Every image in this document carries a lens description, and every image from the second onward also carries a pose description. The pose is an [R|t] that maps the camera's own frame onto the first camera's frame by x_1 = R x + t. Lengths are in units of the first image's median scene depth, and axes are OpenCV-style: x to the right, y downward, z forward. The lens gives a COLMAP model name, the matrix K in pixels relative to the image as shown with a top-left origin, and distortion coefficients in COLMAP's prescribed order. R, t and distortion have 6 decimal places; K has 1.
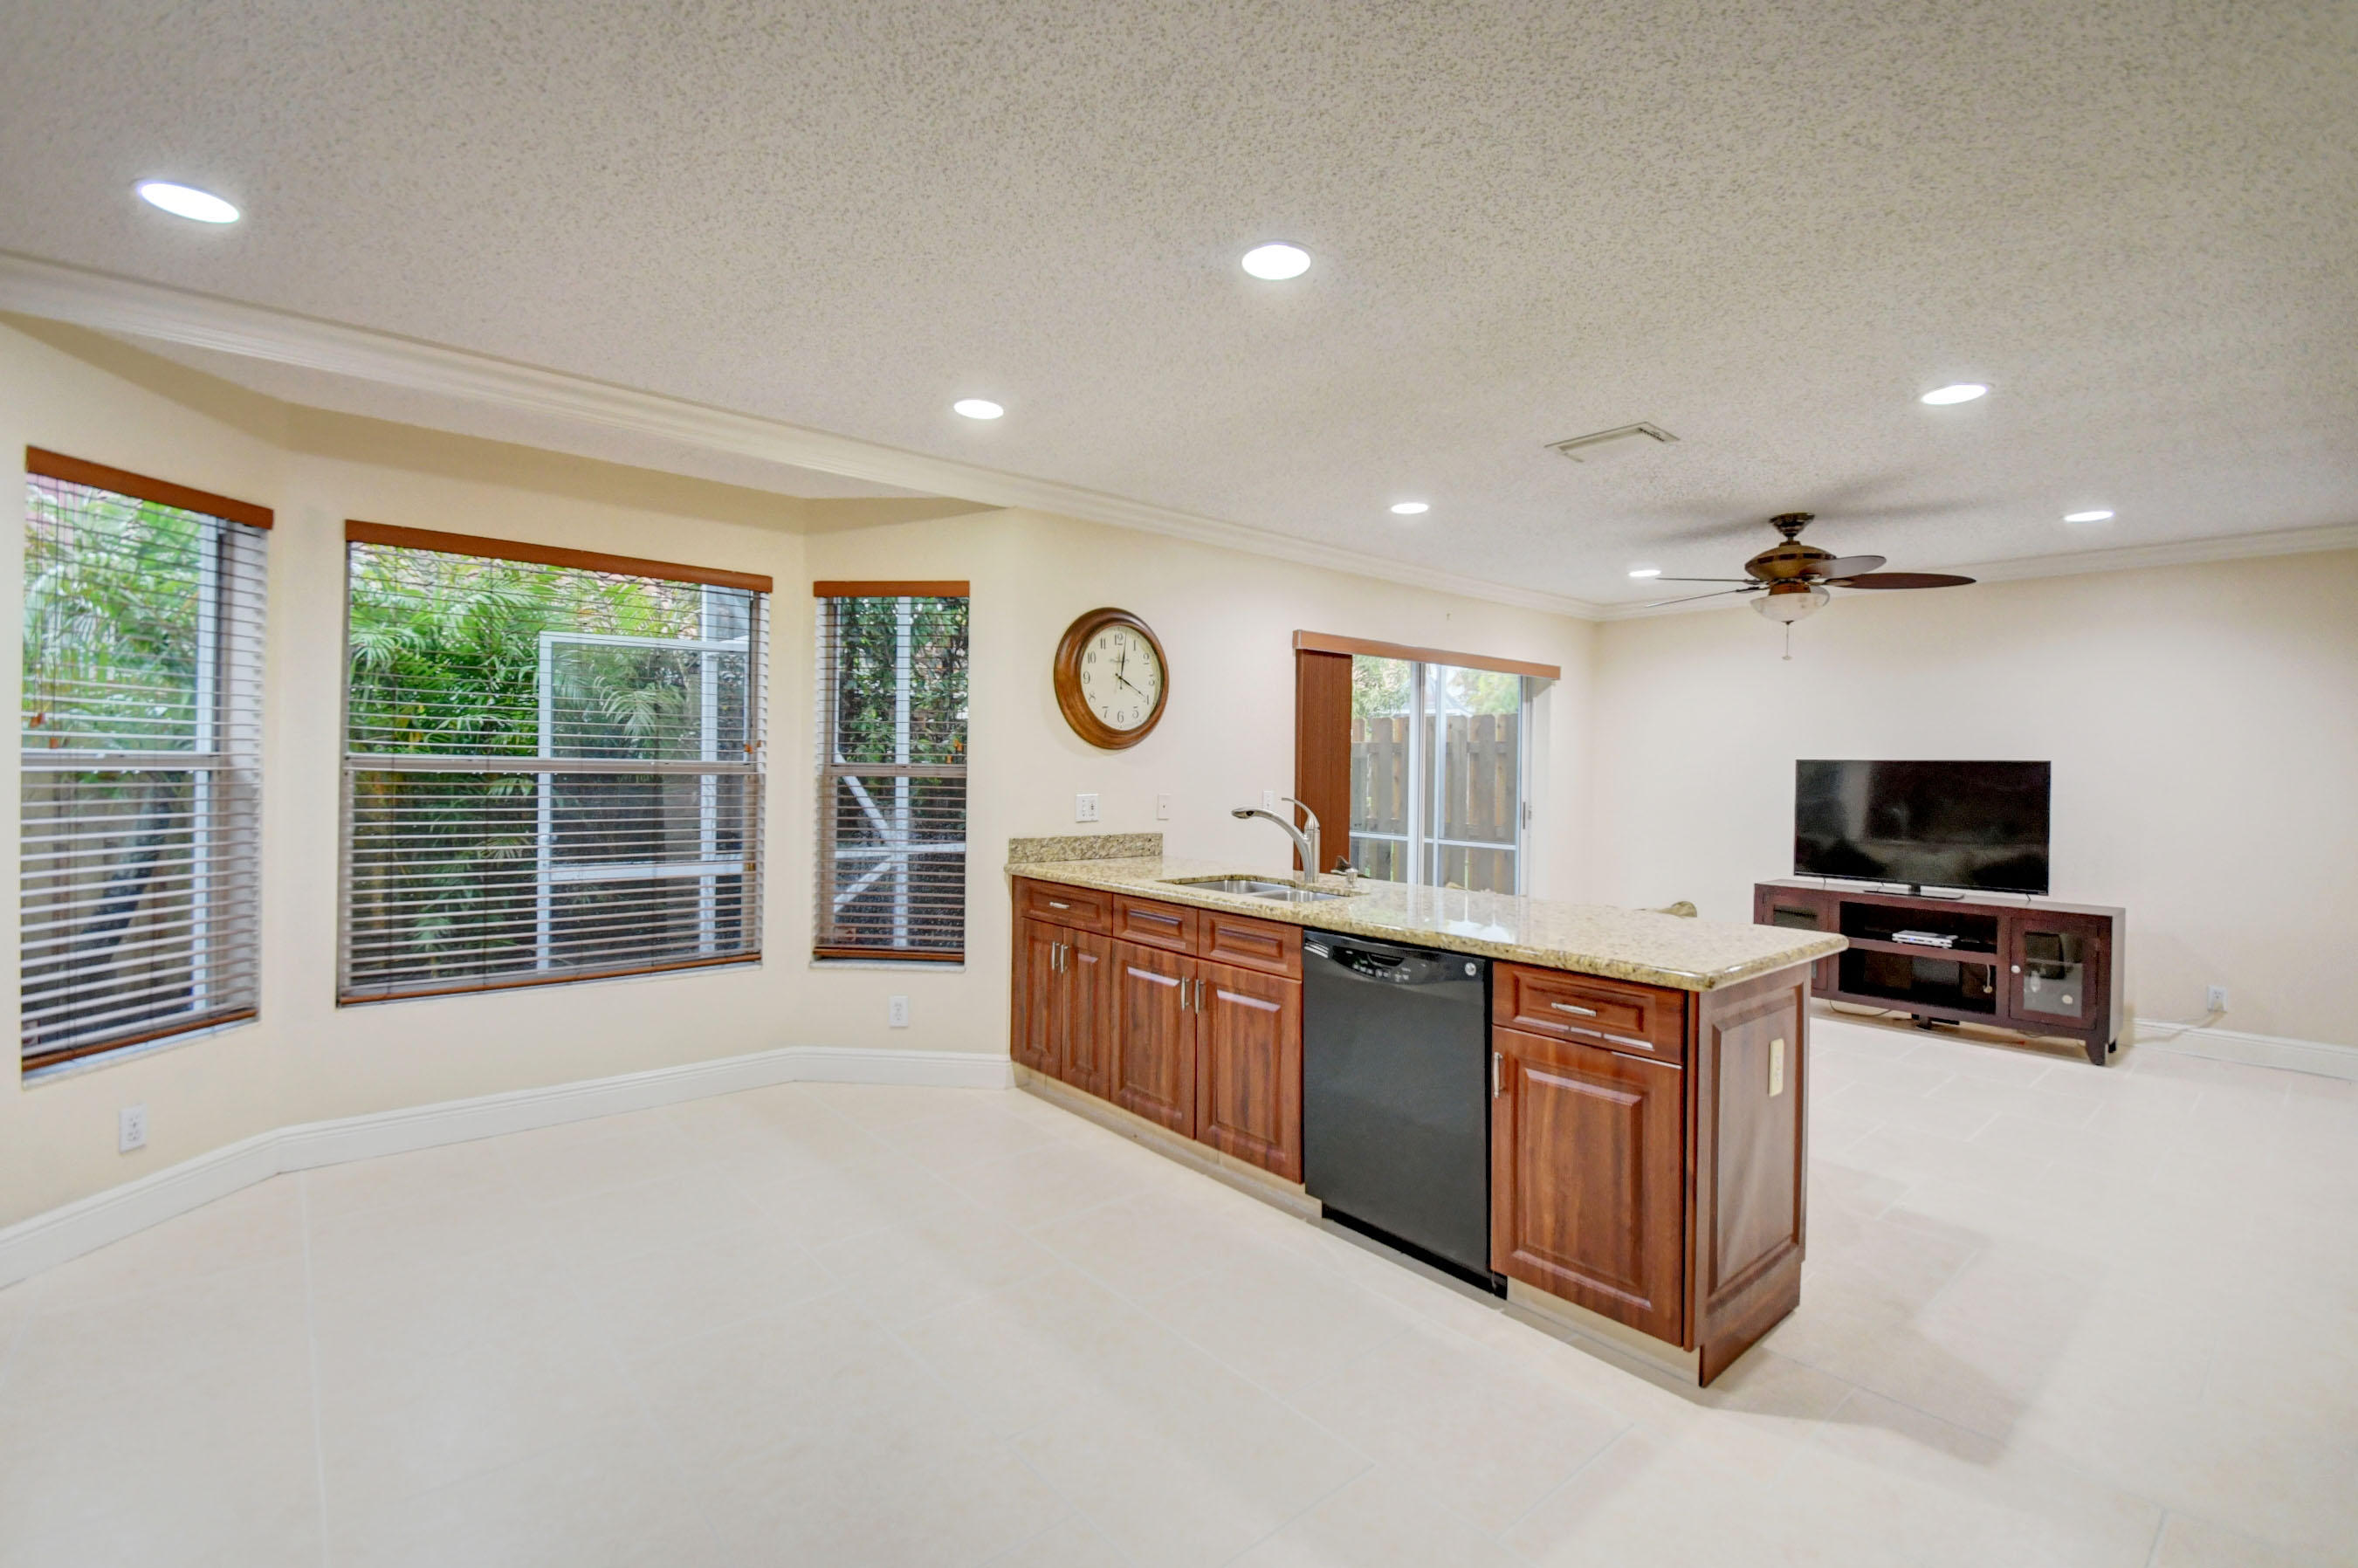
lens RADIAL K [[1050.3, 0, 1177.5], [0, 1050.3, 752.5], [0, 0, 1]] dist [0.003879, -0.011991]
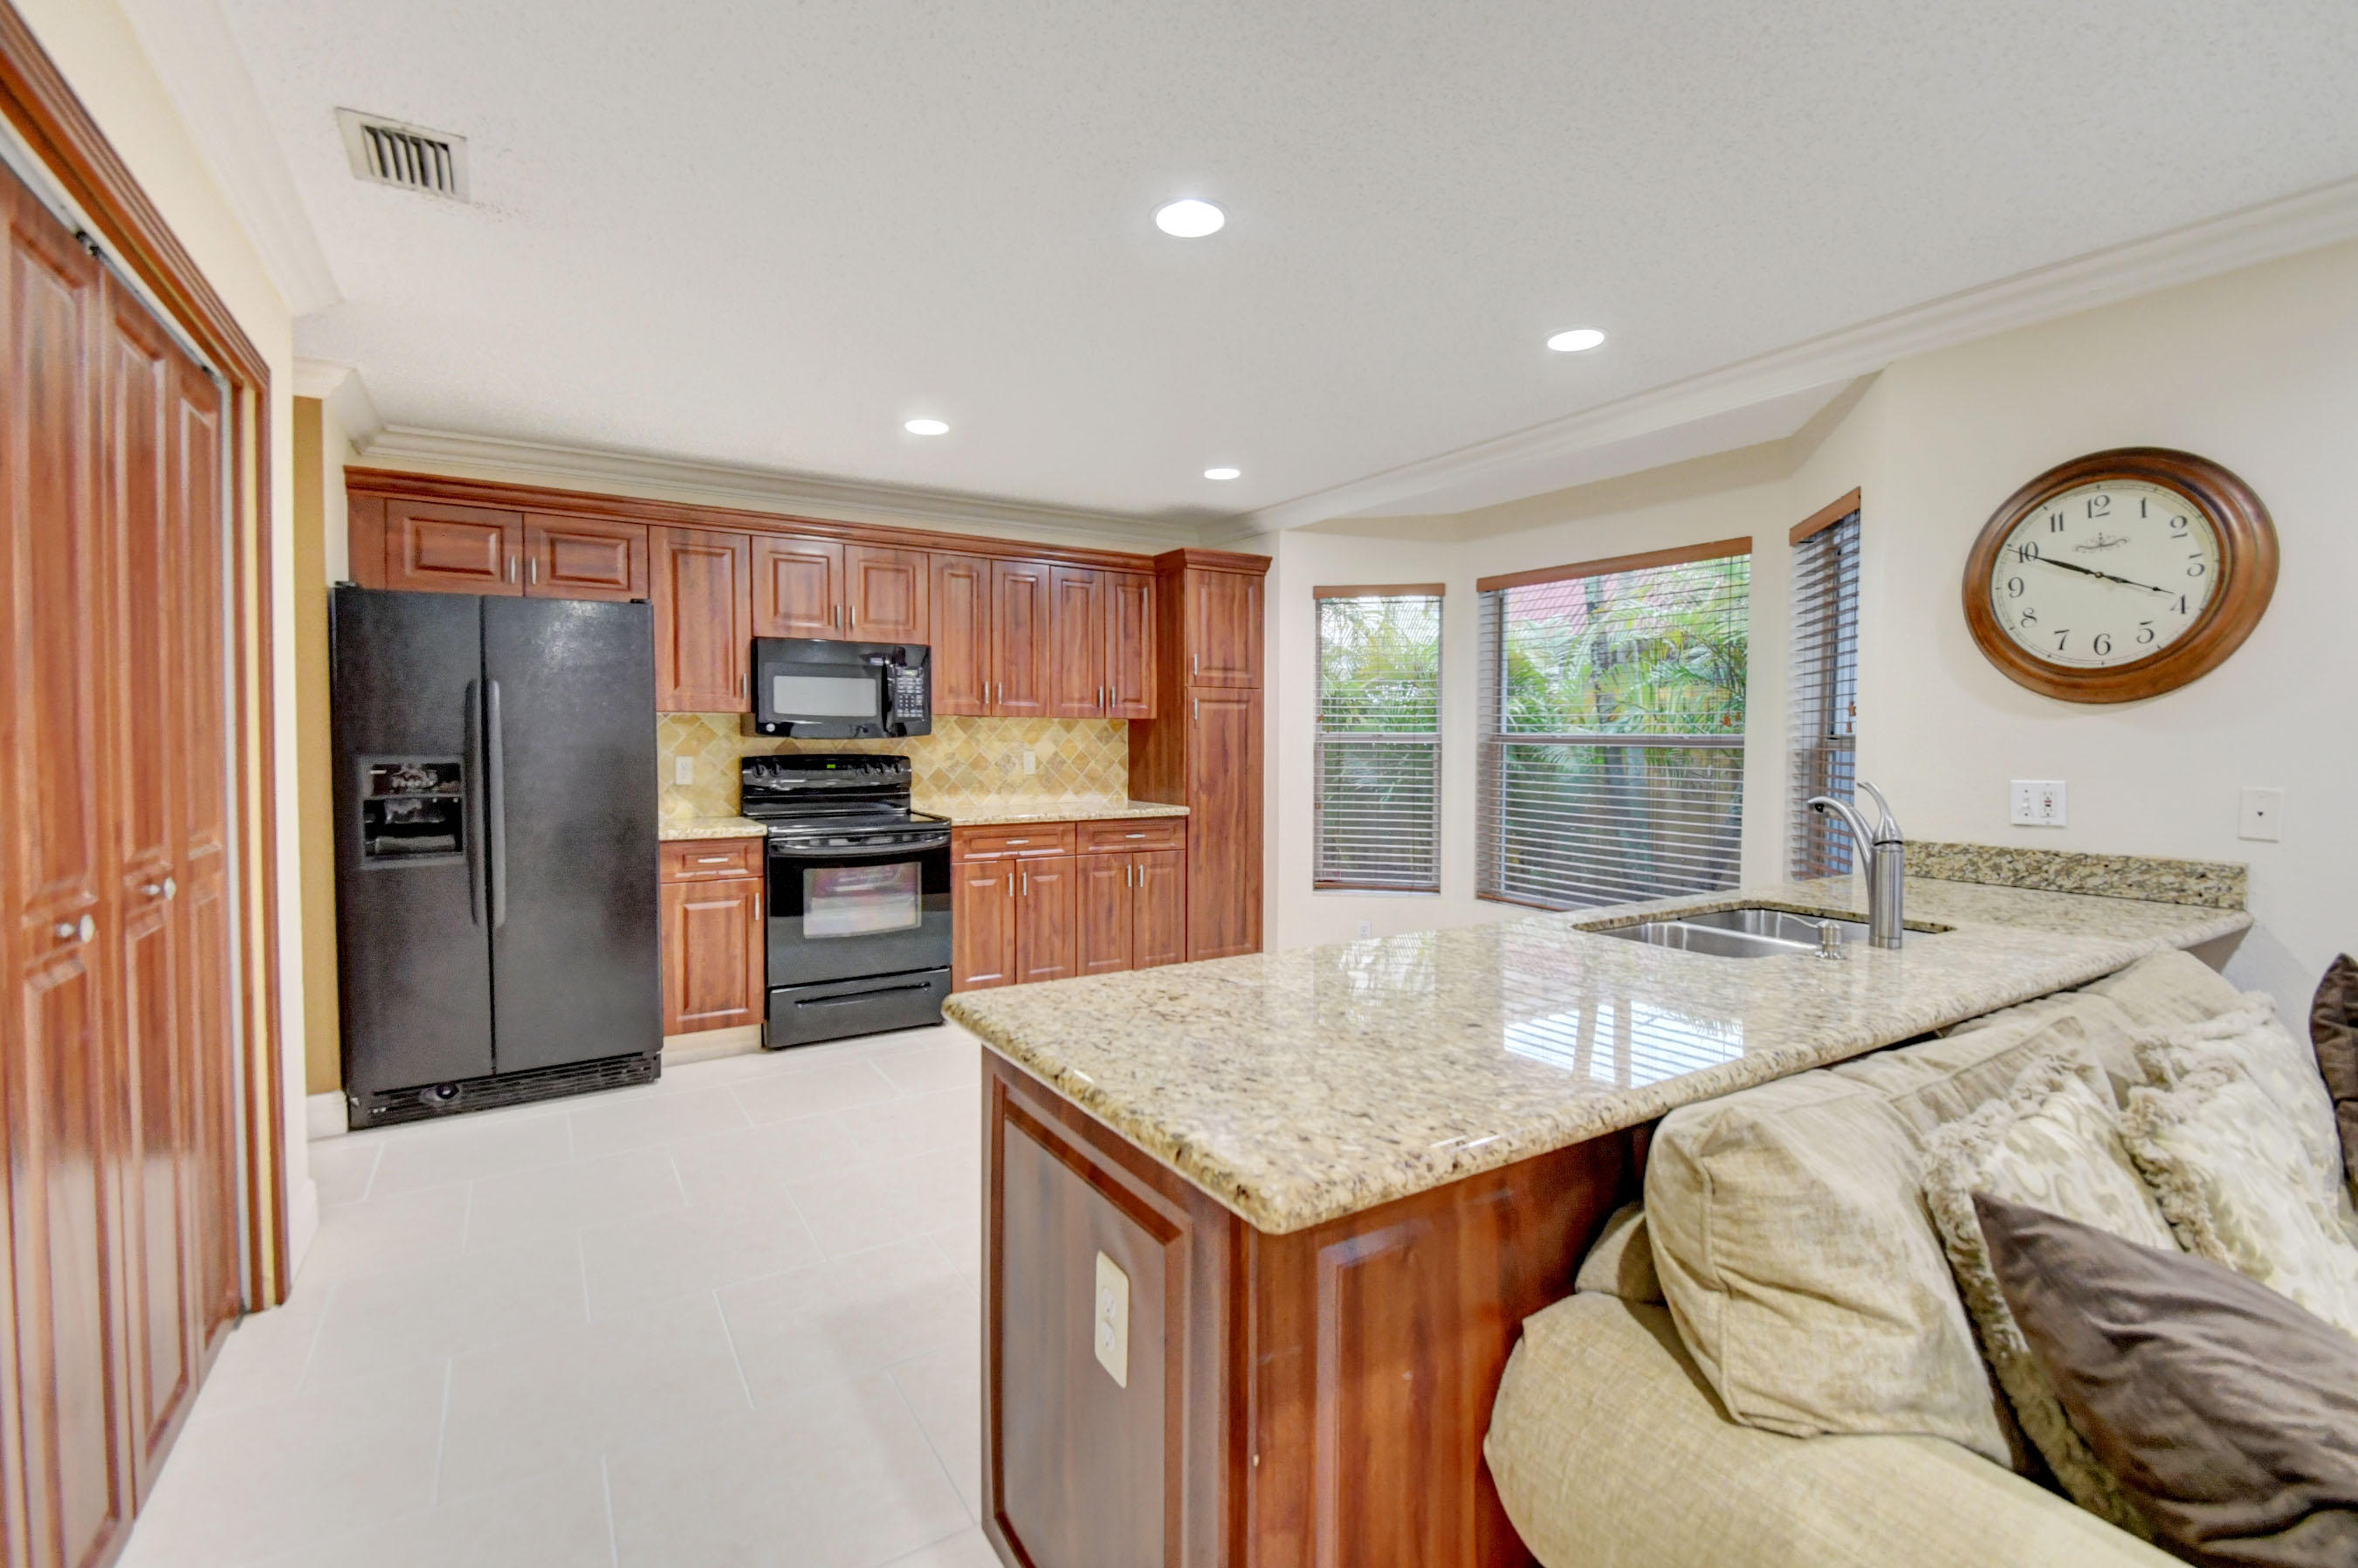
lens RADIAL K [[1050.3, 0, 1213.6], [0, 1050.3, 775.4], [0, 0, 1]] dist [0.003879, -0.011991]
pose [[-0.141310, 0.020705, -0.989749, 0.762200], [0.007818, 0.999773, 0.019799, 0.028191], [0.989934, -0.004940, -0.141440, 0.821523]]
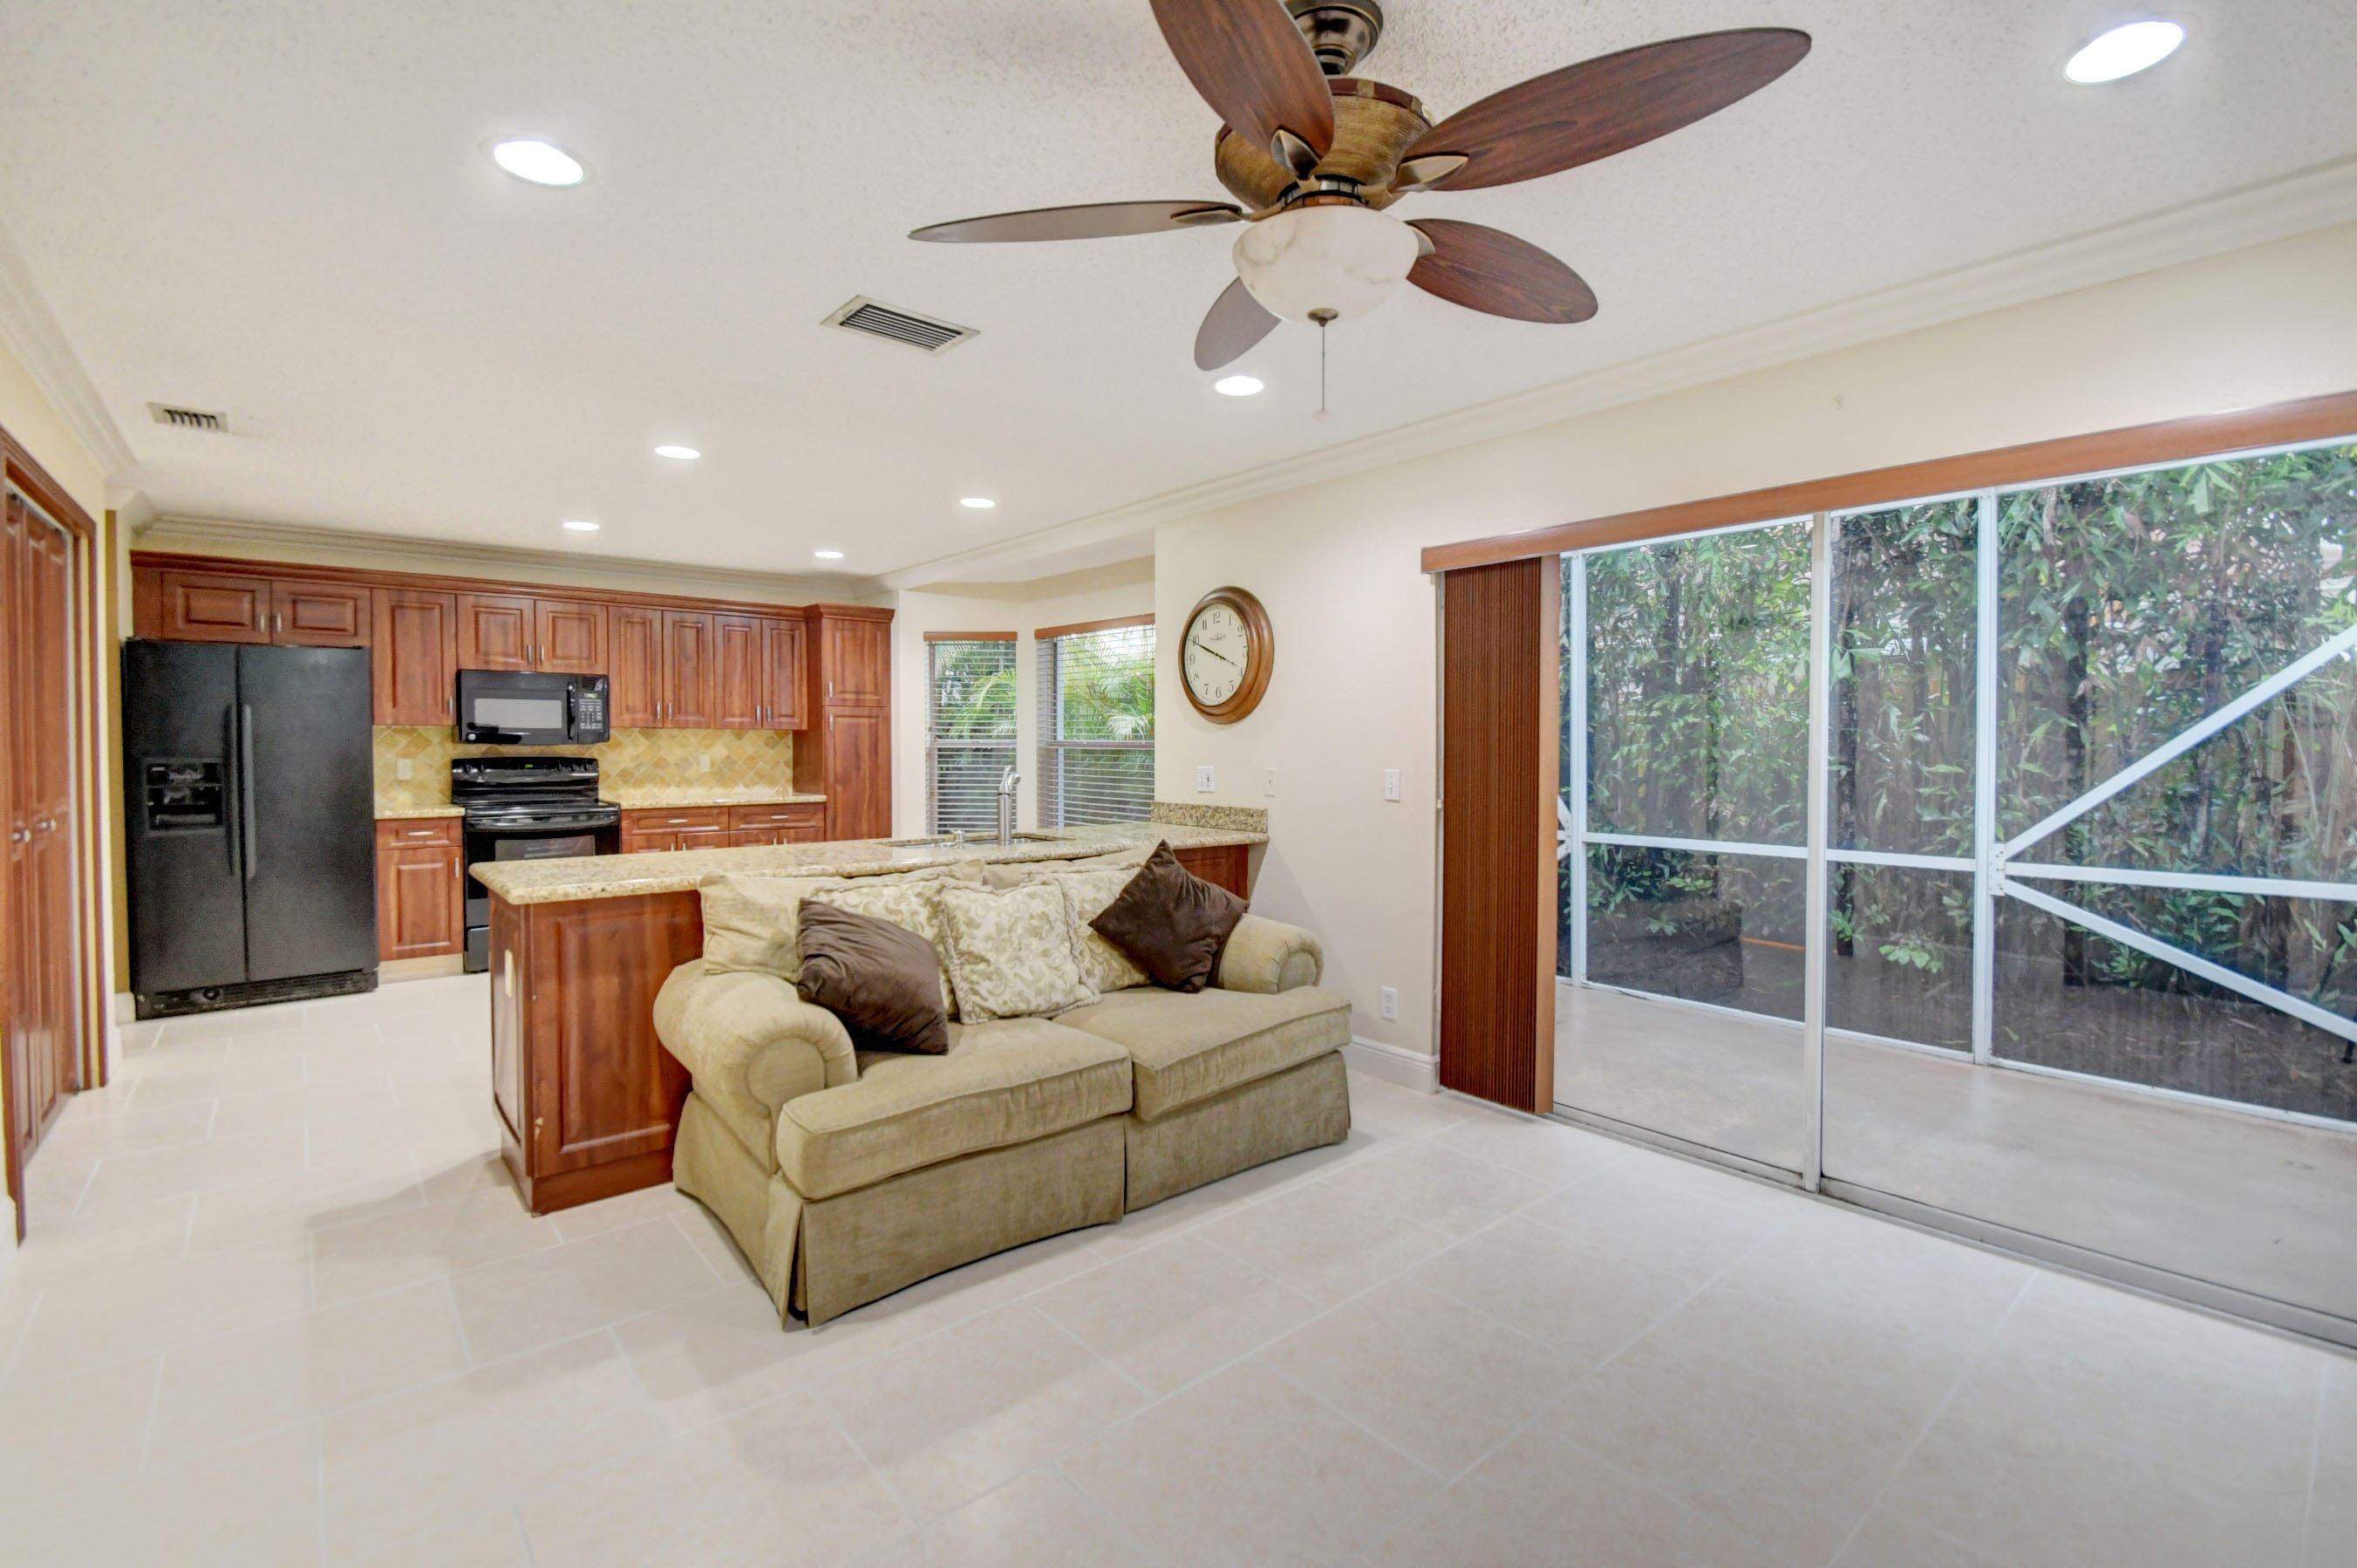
lens RADIAL K [[1049.9, 0, 1222.1], [0, 1049.9, 769.5], [0, 0, 1]] dist [0.003879, -0.011991]
pose [[0.004797, 0.010124, -0.999937, 1.318373], [0.012569, 0.999869, 0.010184, 0.042532], [0.999910, -0.012617, 0.004669, 1.343808]]
